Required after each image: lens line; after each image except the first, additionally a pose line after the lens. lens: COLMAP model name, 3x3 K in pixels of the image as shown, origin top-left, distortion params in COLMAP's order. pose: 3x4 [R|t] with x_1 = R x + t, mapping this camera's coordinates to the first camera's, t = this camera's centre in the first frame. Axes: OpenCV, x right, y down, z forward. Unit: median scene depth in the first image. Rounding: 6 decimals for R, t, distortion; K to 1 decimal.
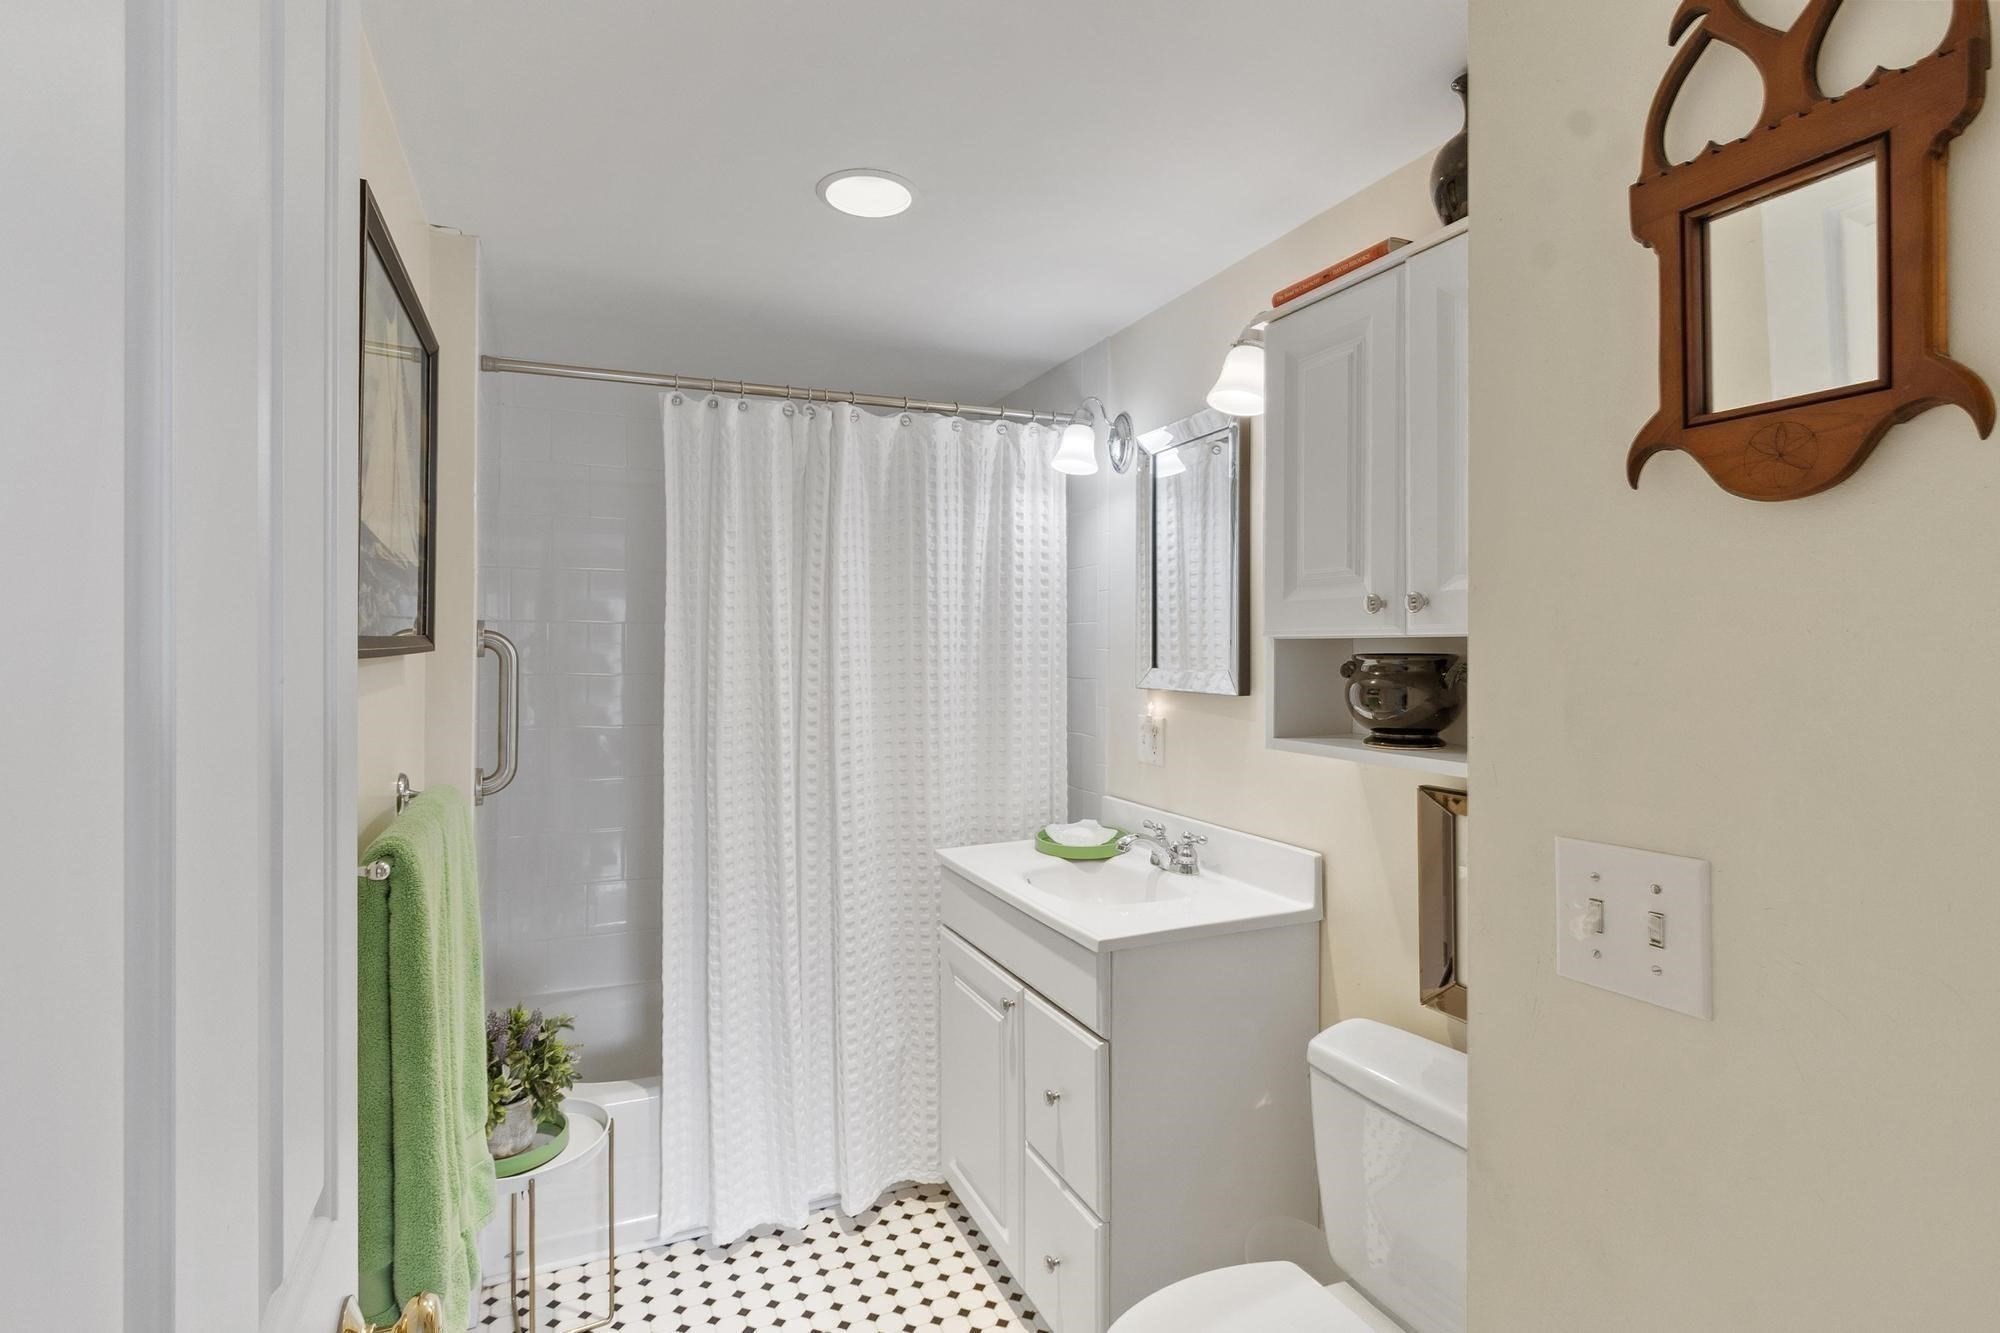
lens RADIAL K [[971.2, 0, 973.6], [0, 971.2, 651.7], [0, 0, 1]] dist [-0.000217, -0.000634]
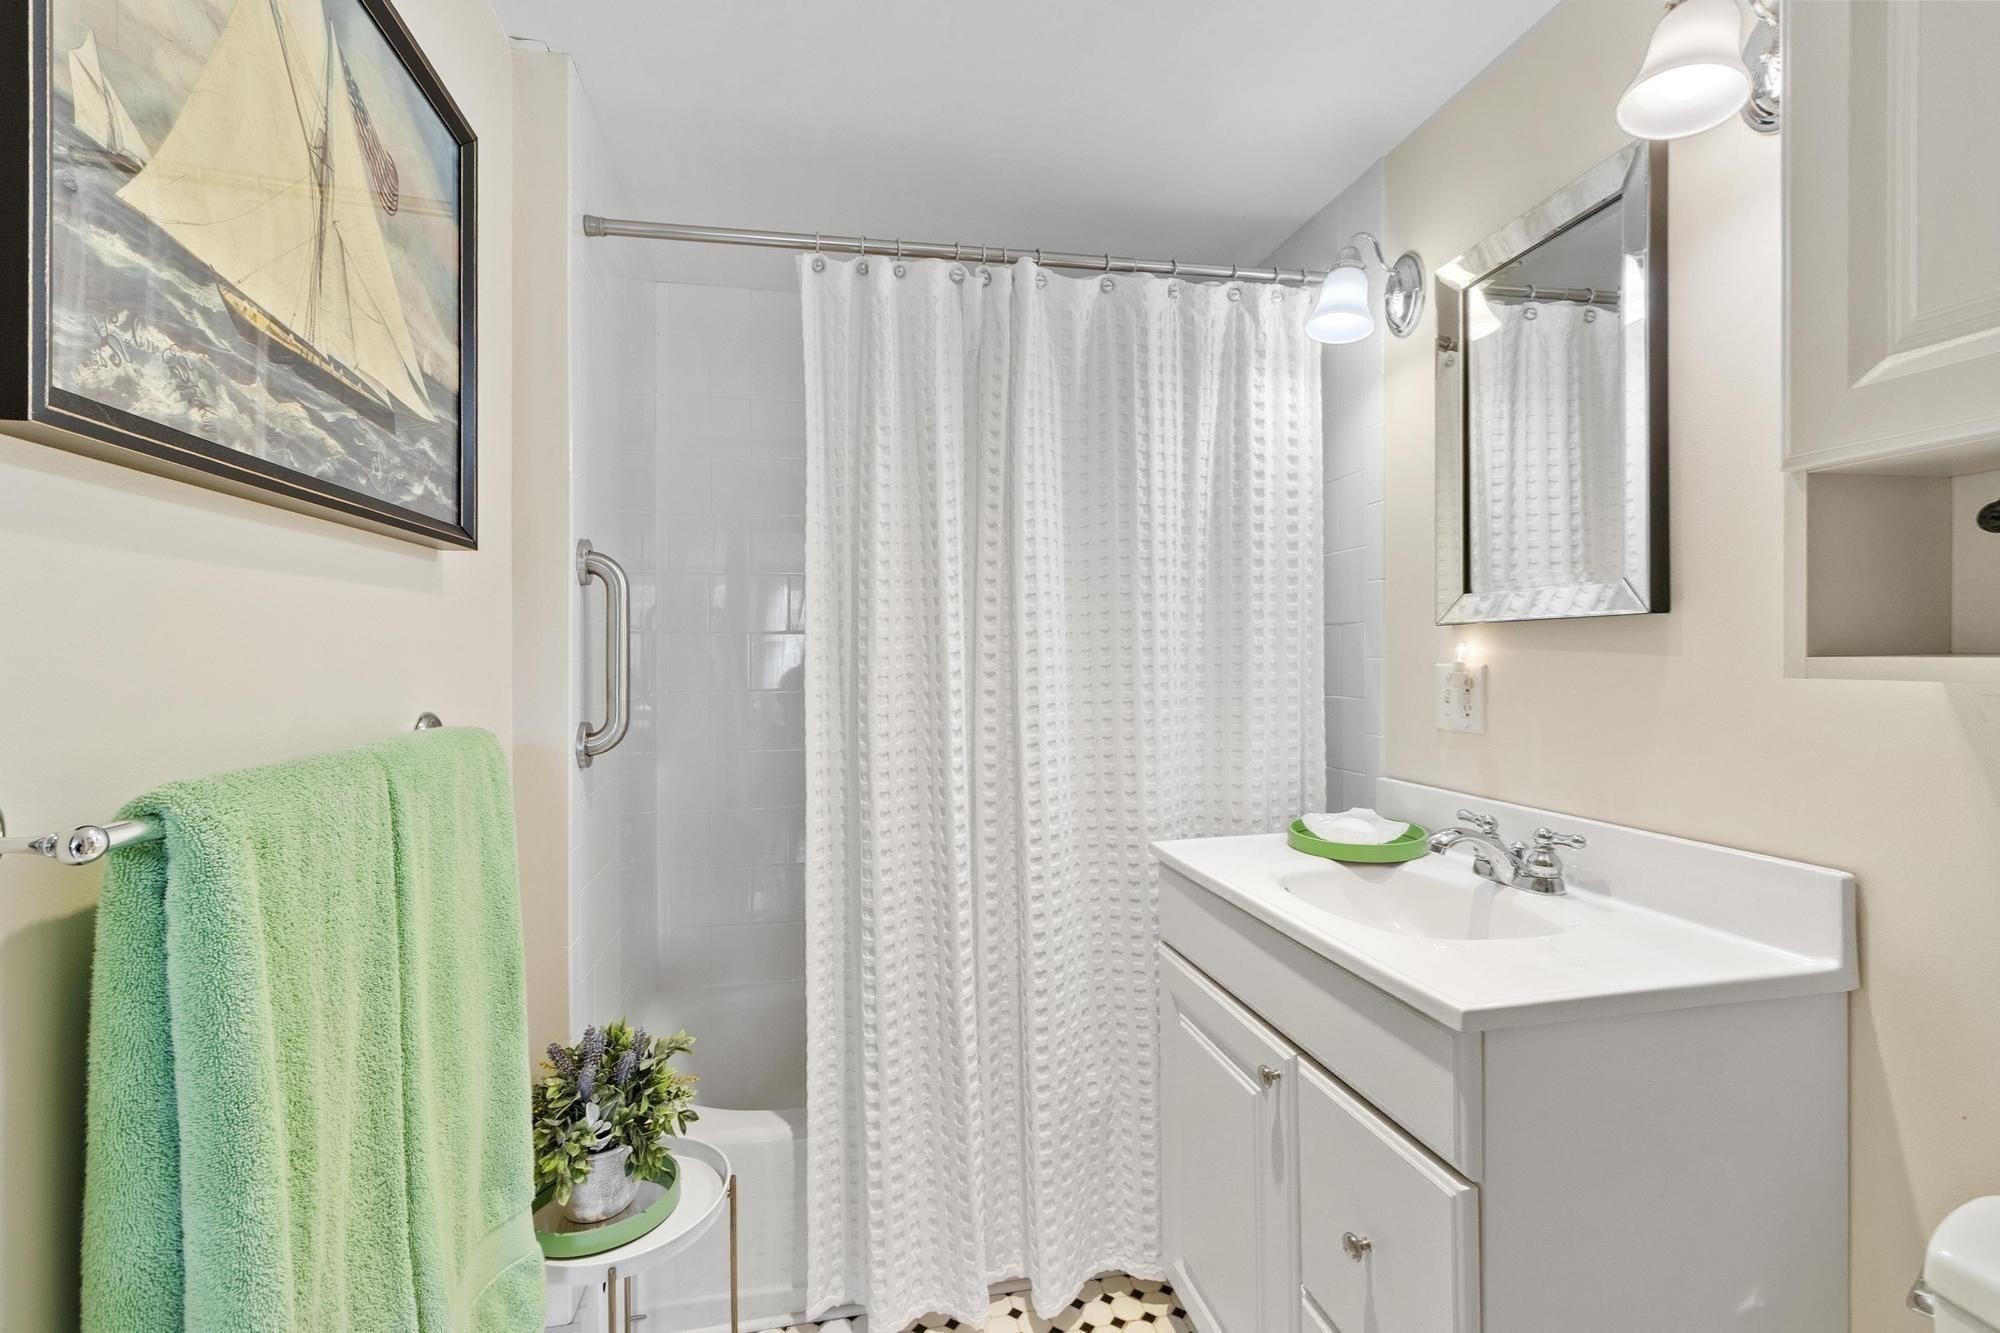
lens RADIAL K [[874.5, 0, 982.2], [0, 874.5, 658.6], [0, 0, 1]] dist [0.001383, -0.000190]
pose [[0.979314, -0.007745, -0.202198, -0.029892], [0.007069, 0.999967, -0.004064, 0.063387], [0.202223, 0.002551, 0.979336, 0.308391]]
